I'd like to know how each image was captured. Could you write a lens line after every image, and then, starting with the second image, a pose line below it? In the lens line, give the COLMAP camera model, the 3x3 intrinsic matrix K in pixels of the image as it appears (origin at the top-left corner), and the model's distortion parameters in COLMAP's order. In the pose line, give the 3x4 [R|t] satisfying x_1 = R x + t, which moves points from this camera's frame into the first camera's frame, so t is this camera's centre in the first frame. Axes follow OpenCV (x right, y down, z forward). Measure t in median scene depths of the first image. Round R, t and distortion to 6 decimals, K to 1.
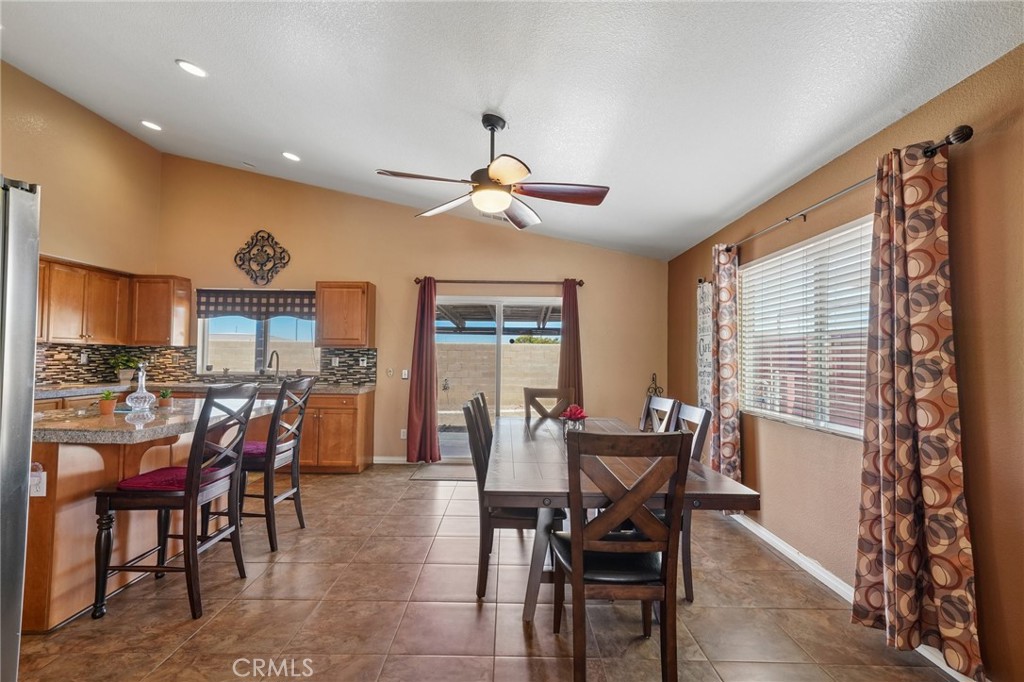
lens RADIAL K [[489.2, 0, 506.9], [0, 489.2, 341.5], [0, 0, 1]] dist [0.014766, 0.000996]
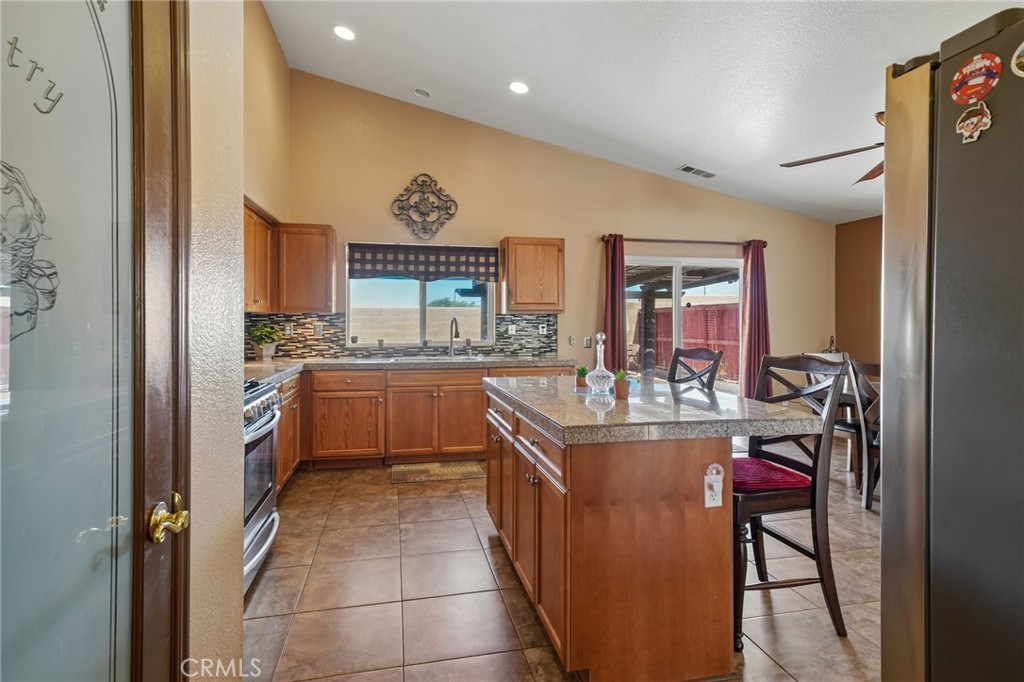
lens RADIAL K [[512.6, 0, 507.3], [0, 512.6, 319.7], [0, 0, 1]] dist [0.019400, 0.000226]
pose [[0.975403, -0.011585, 0.220123, -0.815294], [0.005395, 0.999573, 0.028703, -0.003924], [-0.220361, -0.026809, 0.975050, 0.163830]]
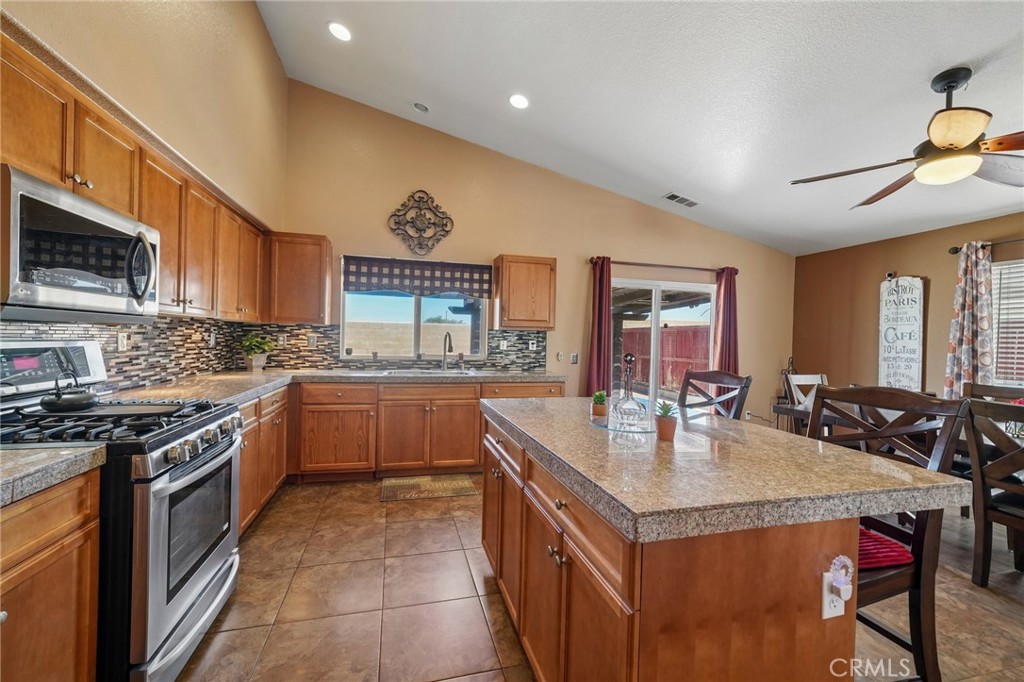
lens RADIAL K [[411.1, 0, 506.1], [0, 411.1, 342.6], [0, 0, 1]] dist [-0.001344, 0.000051]
pose [[0.964881, 0.006631, 0.262602, -0.795308], [-0.019203, 0.998787, 0.045336, 0.003024], [-0.261983, -0.048787, 0.963839, 0.387113]]
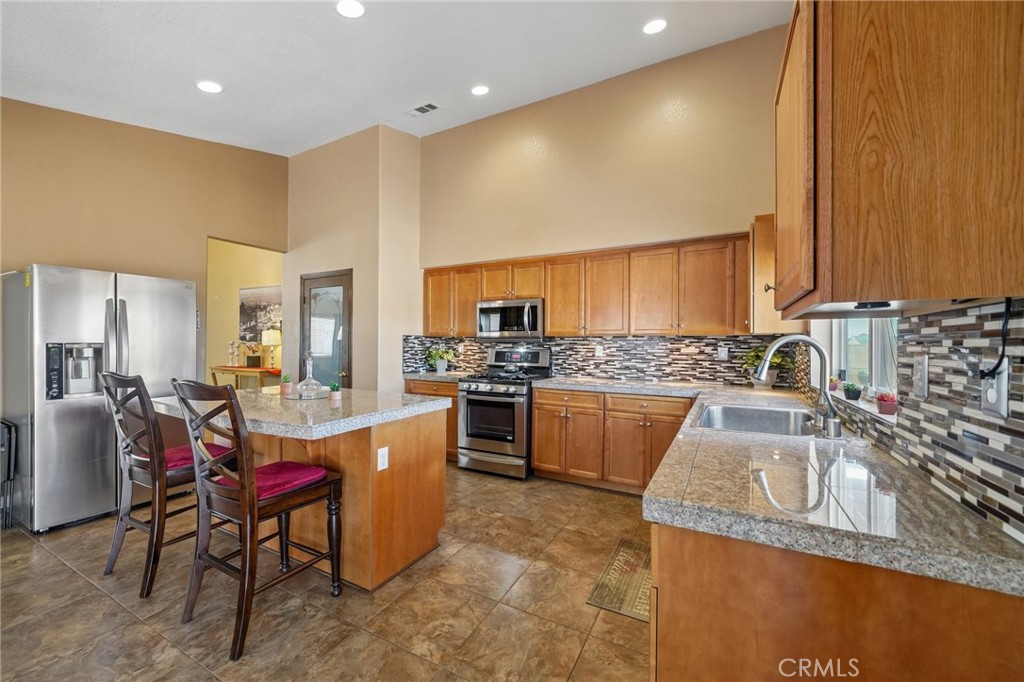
lens RADIAL K [[397.1, 0, 501.8], [0, 397.1, 343.3], [0, 0, 1]] dist [-0.000524, -0.000004]
pose [[-0.479827, -0.017494, -0.877189, -0.148649], [0.016717, 0.999437, -0.029076, 0.041590], [0.877204, -0.028615, -0.479265, 1.338709]]
